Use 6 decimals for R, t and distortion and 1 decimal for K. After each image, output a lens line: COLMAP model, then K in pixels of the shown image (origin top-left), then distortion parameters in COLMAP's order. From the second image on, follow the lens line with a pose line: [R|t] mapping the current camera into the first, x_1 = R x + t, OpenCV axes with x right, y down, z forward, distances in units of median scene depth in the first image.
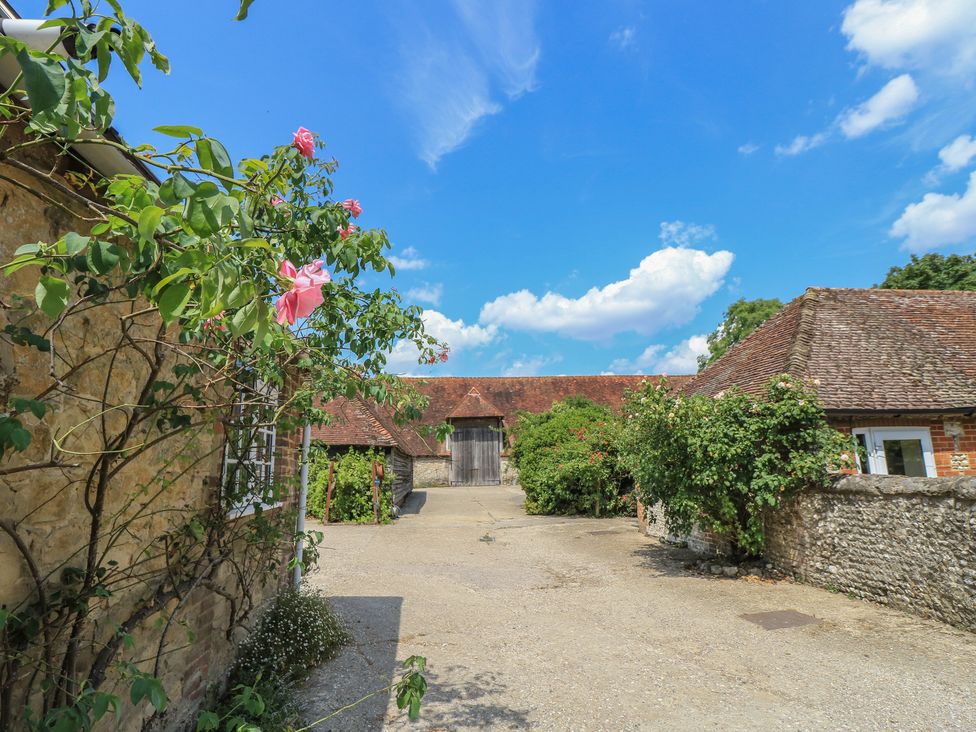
lens RADIAL K [[507.9, 0, 488.0], [0, 507.9, 366.0], [0, 0, 1]] dist [-0.009887, -0.001203]
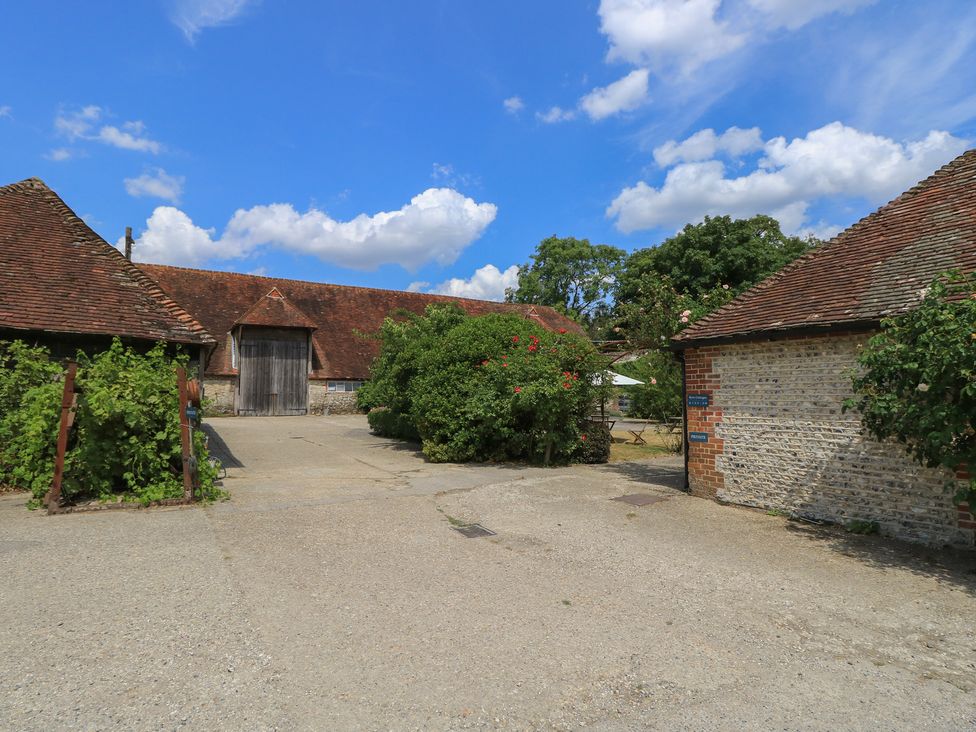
lens RADIAL K [[507.9, 0, 488.0], [0, 507.9, 366.0], [0, 0, 1]] dist [-0.009887, -0.001203]
pose [[0.898715, 0.048829, 0.435806, -0.069857], [-0.107729, 0.987911, 0.111470, 0.041231], [-0.425095, -0.147129, 0.893111, 0.186967]]
